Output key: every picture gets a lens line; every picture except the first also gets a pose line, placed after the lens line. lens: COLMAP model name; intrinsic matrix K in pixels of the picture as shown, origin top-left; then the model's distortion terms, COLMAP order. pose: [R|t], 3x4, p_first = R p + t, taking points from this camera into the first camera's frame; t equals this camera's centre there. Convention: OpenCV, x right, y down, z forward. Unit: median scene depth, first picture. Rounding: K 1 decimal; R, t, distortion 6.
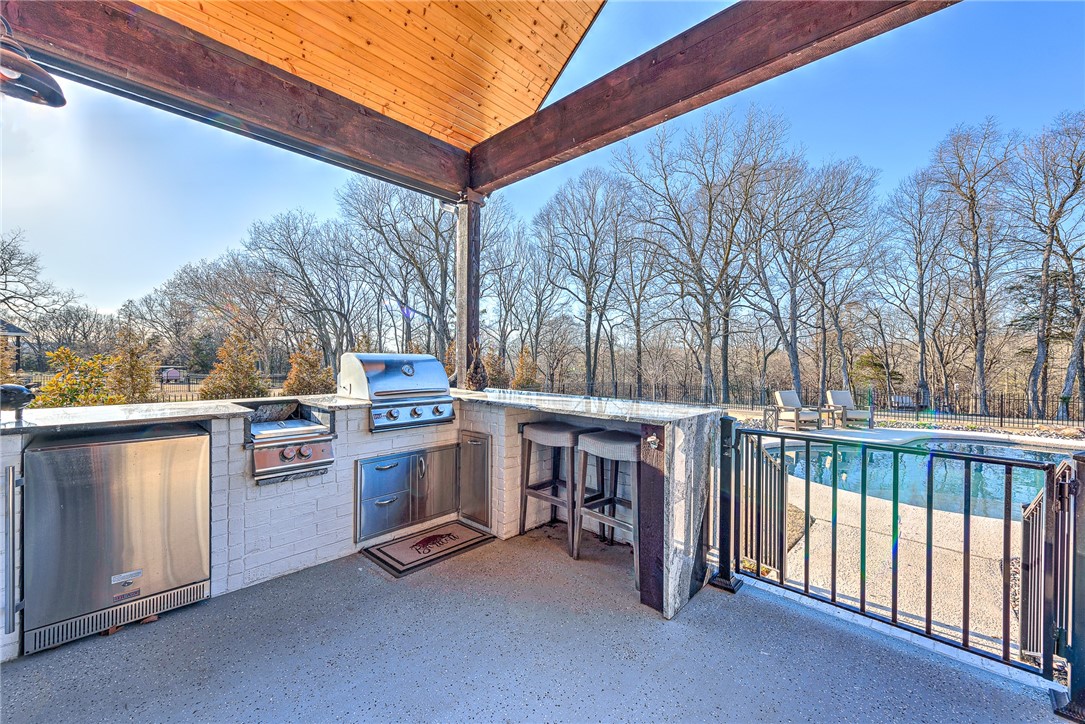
lens RADIAL K [[420.6, 0, 542.6], [0, 420.6, 363.5], [0, 0, 1]] dist [0.019565, -0.007713]
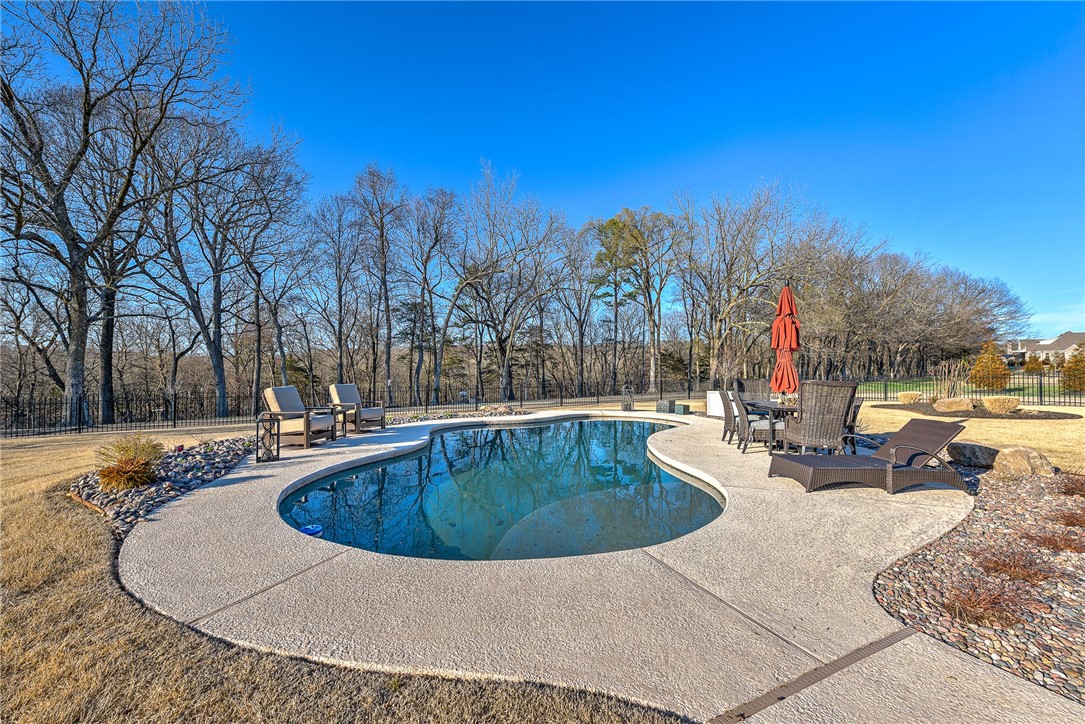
lens RADIAL K [[420.6, 0, 542.6], [0, 420.6, 363.5], [0, 0, 1]] dist [0.019565, -0.007713]
pose [[0.346944, 0.011866, 0.937811, 0.032100], [0.004111, 0.999891, -0.014172, 0.010449], [-0.937877, 0.008772, 0.346858, 0.108972]]
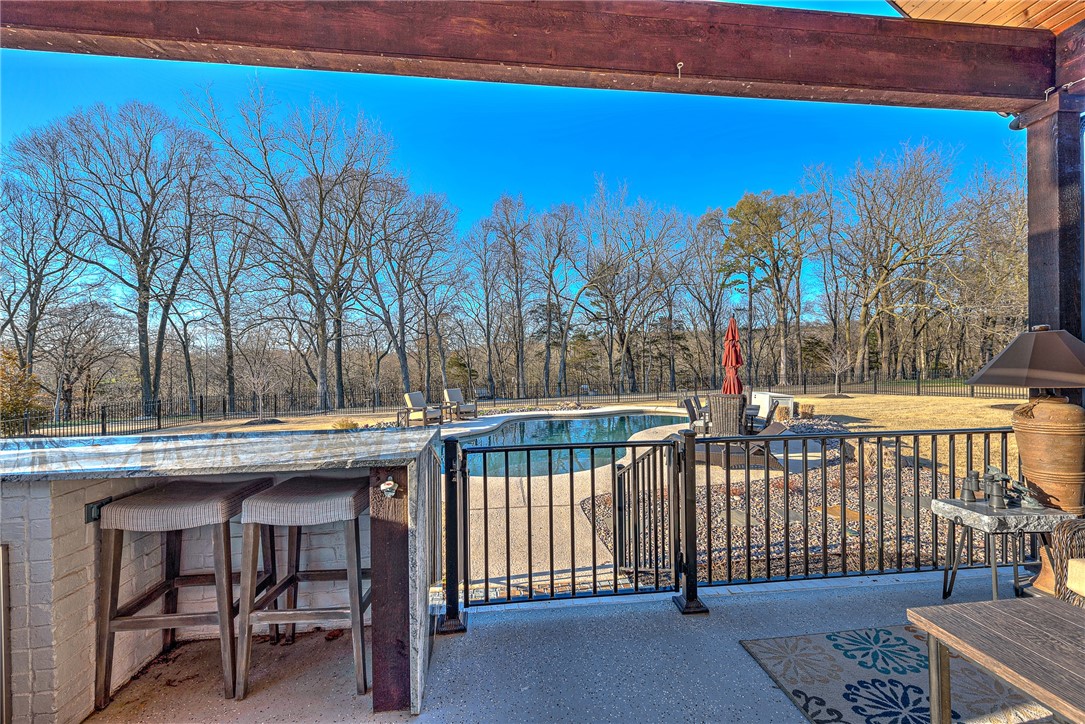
lens RADIAL K [[420.6, 0, 542.6], [0, 420.6, 363.5], [0, 0, 1]] dist [0.019565, -0.007713]
pose [[0.647299, -0.021404, 0.761936, -0.006354], [0.026227, 0.999639, 0.005801, -0.001674], [-0.761785, 0.016228, 0.647627, 0.014812]]
